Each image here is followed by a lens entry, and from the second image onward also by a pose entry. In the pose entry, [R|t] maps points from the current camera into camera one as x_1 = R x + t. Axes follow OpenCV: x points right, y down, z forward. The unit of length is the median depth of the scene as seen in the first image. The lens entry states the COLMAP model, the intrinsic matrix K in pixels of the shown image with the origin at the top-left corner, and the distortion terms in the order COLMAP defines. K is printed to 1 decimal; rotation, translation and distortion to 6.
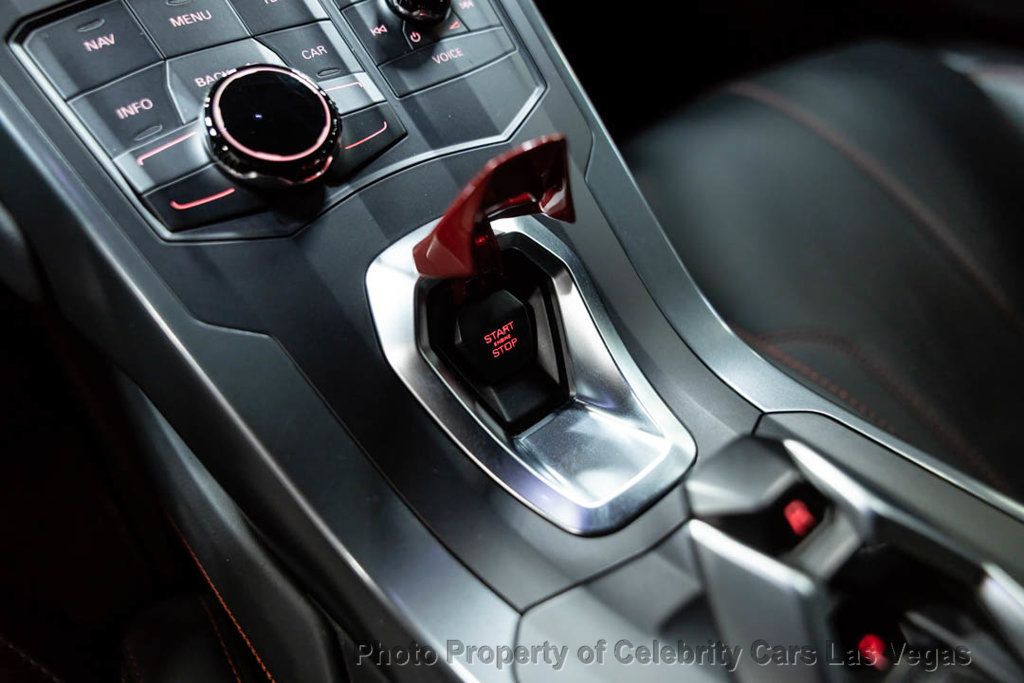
lens RADIAL K [[741.4, 0, 516.0], [0, 741.4, 346.1], [0, 0, 1]] dist [0.015136, 0.000903]
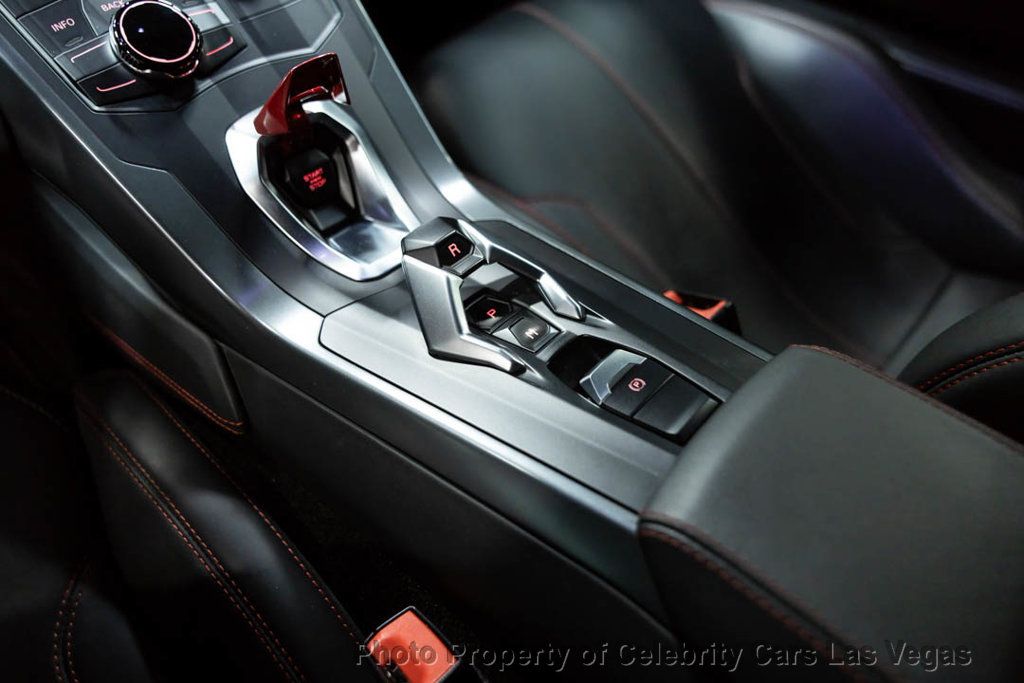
lens RADIAL K [[741.4, 0, 514.7], [0, 741.4, 345.4], [0, 0, 1]] dist [0.015136, 0.000903]
pose [[0.985431, -0.038331, 0.165702, 0.133986], [0.018511, 0.992657, 0.119539, 0.174020], [-0.169067, -0.114730, 0.978904, -0.751212]]
